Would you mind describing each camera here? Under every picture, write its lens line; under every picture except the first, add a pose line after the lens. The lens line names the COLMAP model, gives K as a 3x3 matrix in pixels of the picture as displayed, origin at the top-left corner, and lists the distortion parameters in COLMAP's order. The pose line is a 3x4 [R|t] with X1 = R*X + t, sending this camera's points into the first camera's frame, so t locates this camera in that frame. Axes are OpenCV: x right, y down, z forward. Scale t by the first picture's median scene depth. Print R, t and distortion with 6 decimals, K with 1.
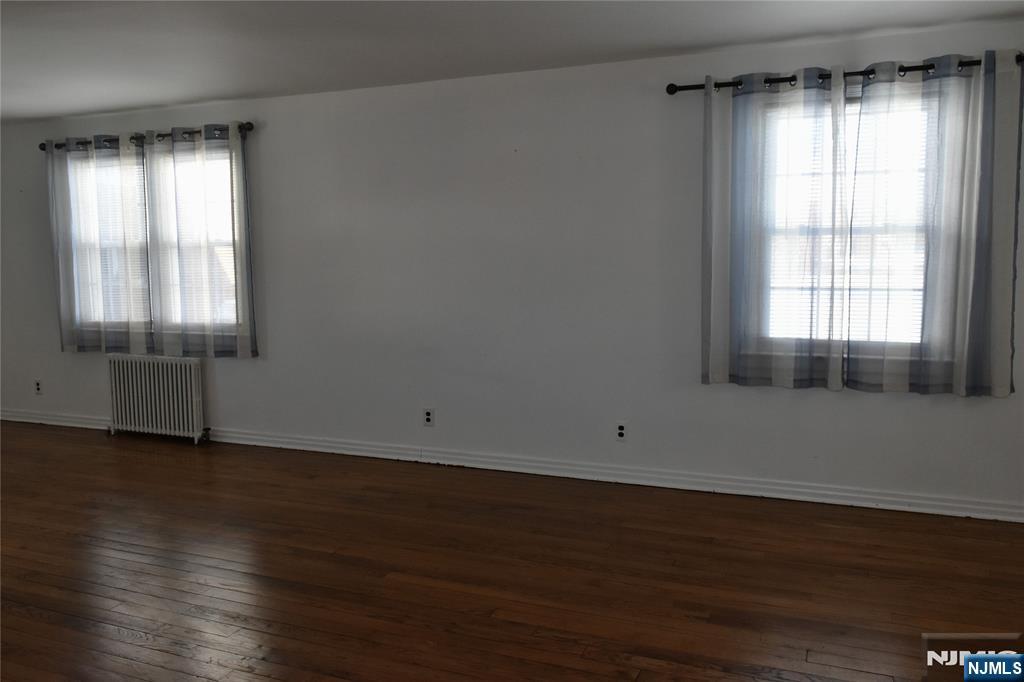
lens RADIAL K [[808.0, 0, 508.7], [0, 808.0, 341.1], [0, 0, 1]] dist [-0.010251, 0.004592]
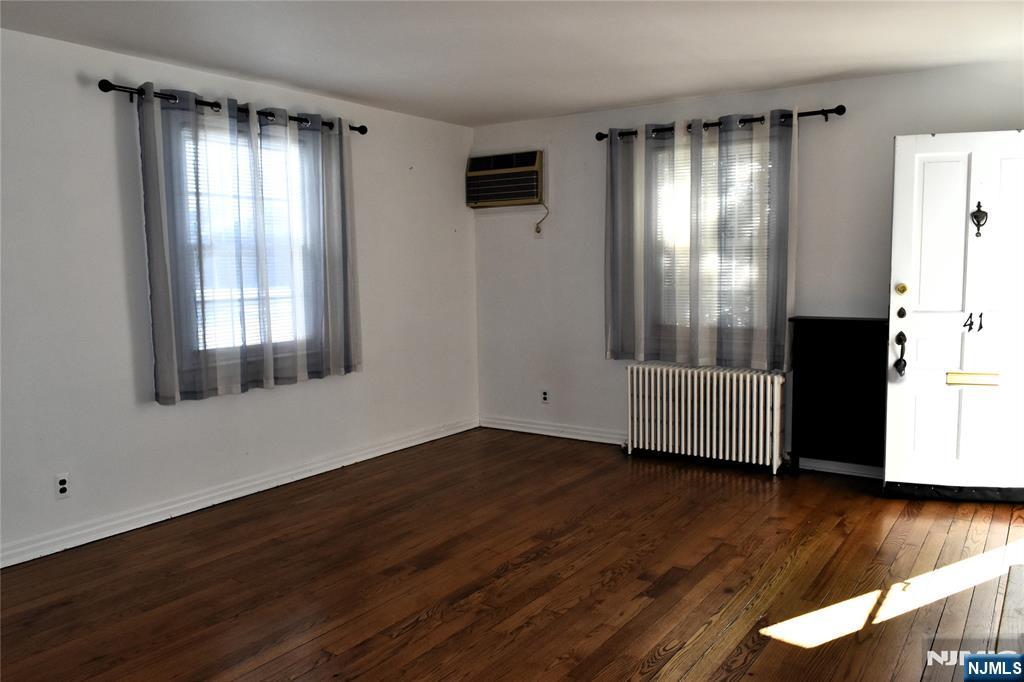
lens RADIAL K [[802.1, 0, 508.1], [0, 802.1, 342.9], [0, 0, 1]] dist [-0.009962, 0.003690]
pose [[0.207243, -0.092719, 0.973886, -0.545612], [0.118720, 0.990525, 0.069039, -0.035308], [-0.971059, 0.101311, 0.216287, 0.369090]]
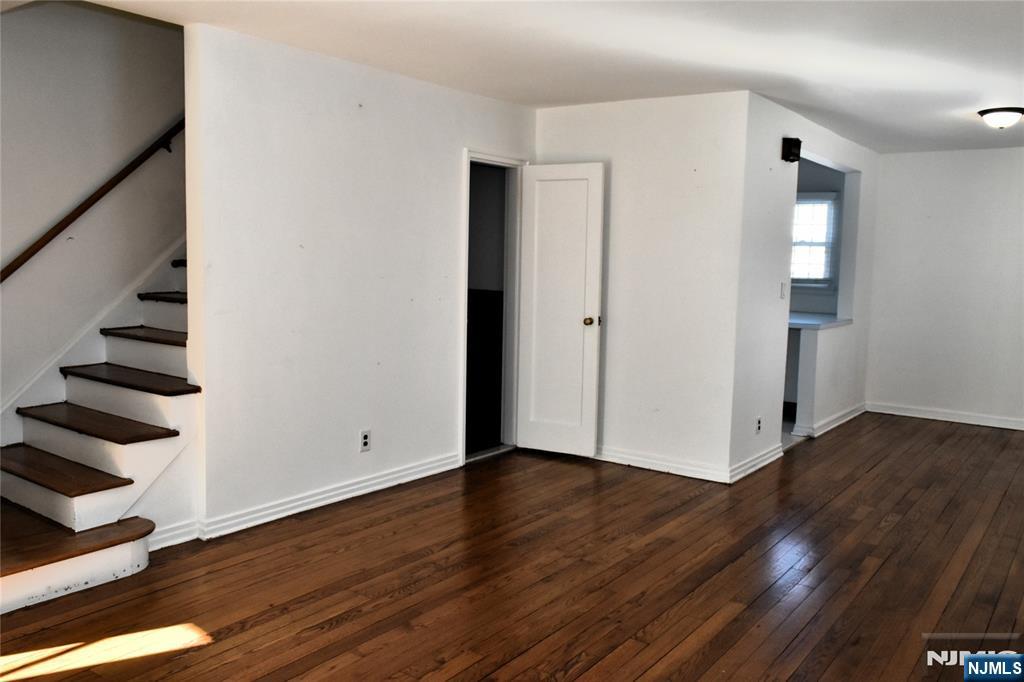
lens RADIAL K [[844.1, 0, 507.5], [0, 844.1, 343.9], [0, 0, 1]] dist [-0.010952, 0.003402]
pose [[-0.232132, 0.109681, -0.966481, 0.623035], [-0.129069, 0.981362, 0.142371, -0.089445], [0.964083, 0.157792, -0.213649, 0.656333]]
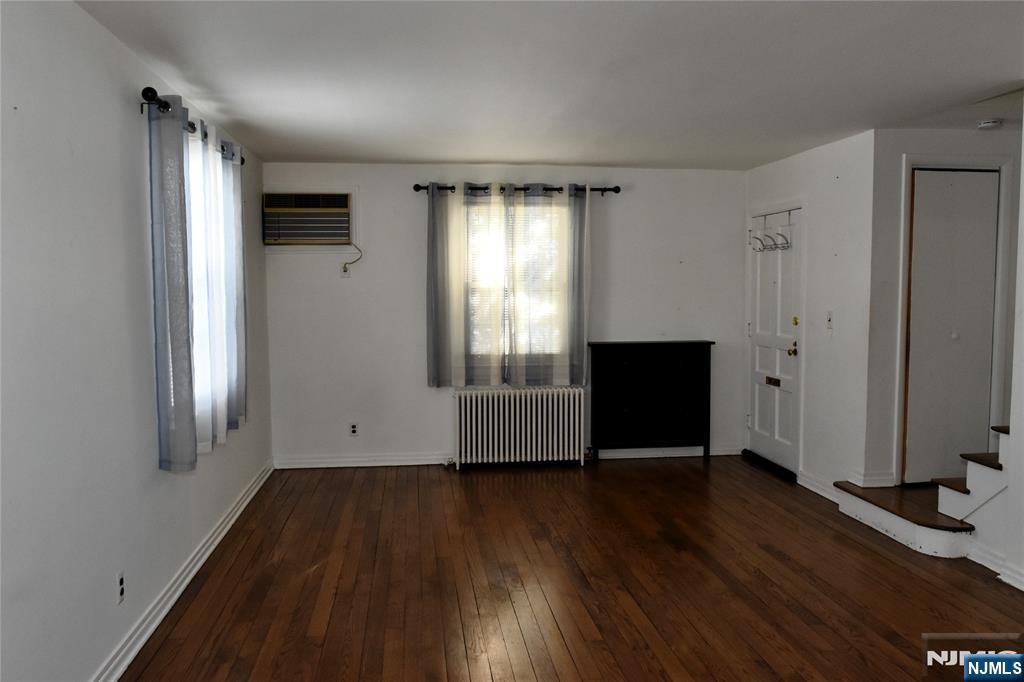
lens RADIAL K [[808.0, 0, 508.7], [0, 808.0, 341.1], [0, 0, 1]] dist [-0.010251, 0.004592]
pose [[-0.496649, -0.046207, 0.866720, -0.570573], [0.105450, 0.987972, 0.113097, -0.124899], [-0.861522, 0.147565, -0.485803, 1.017845]]
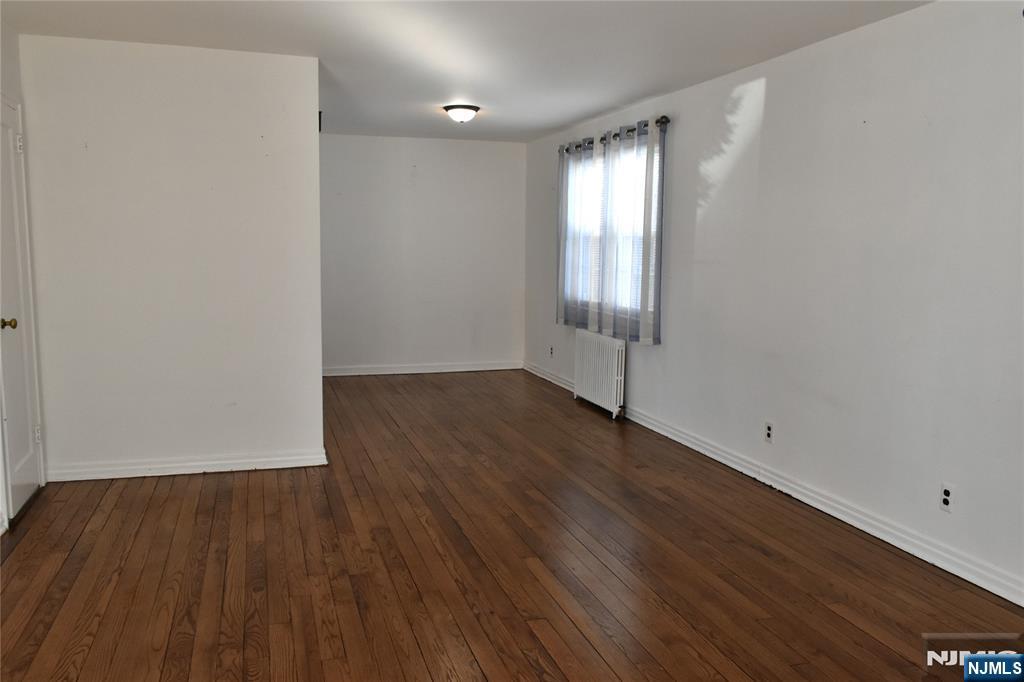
lens RADIAL K [[820.7, 0, 508.9], [0, 820.7, 342.5], [0, 0, 1]] dist [-0.008856, 0.000721]
pose [[0.638111, 0.111155, -0.761878, 0.434031], [-0.104181, 0.992889, 0.057602, -0.028343], [0.762863, 0.042616, 0.645154, 0.217060]]
